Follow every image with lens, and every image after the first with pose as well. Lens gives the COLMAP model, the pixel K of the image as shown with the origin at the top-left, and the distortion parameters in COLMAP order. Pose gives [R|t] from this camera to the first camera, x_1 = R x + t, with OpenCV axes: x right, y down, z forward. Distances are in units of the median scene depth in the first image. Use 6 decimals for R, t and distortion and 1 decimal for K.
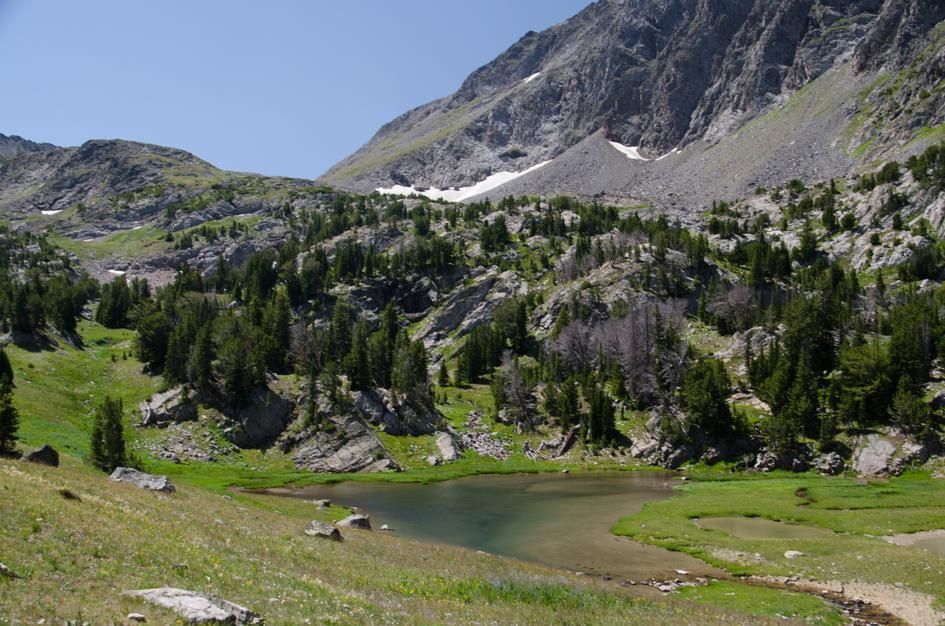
lens RADIAL K [[1025.7, 0, 472.5], [0, 1025.7, 313.0], [0, 0, 1]] dist [-0.046655, 0.366429]
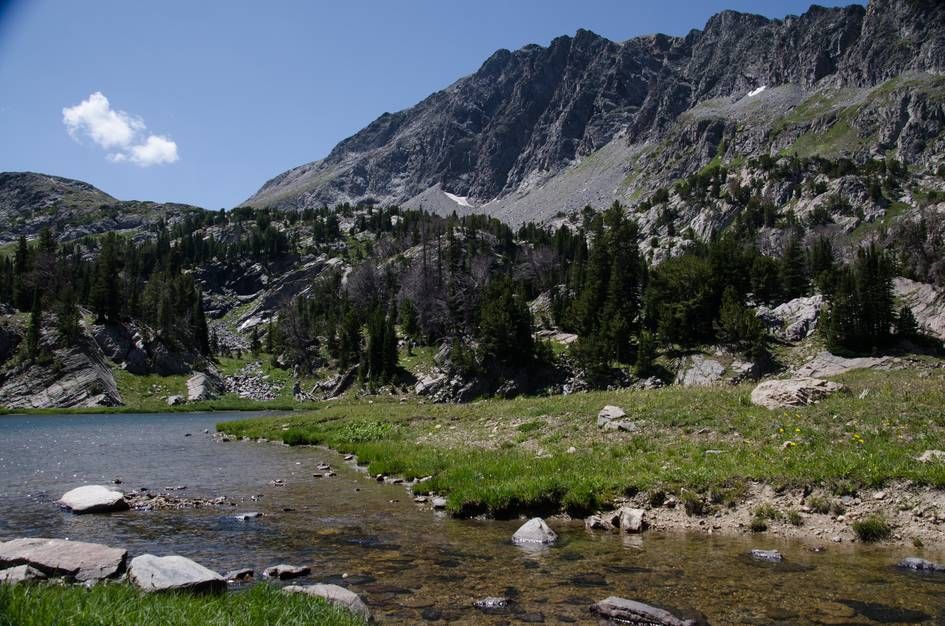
lens RADIAL K [[766.1, 0, 472.5], [0, 766.1, 313.0], [0, 0, 1]] dist [-0.154344, 0.127258]
pose [[0.987060, 0.012039, 0.159897, 0.045347], [-0.005631, 0.999165, -0.040470, 0.044359], [-0.160250, 0.039046, 0.986304, 0.171385]]
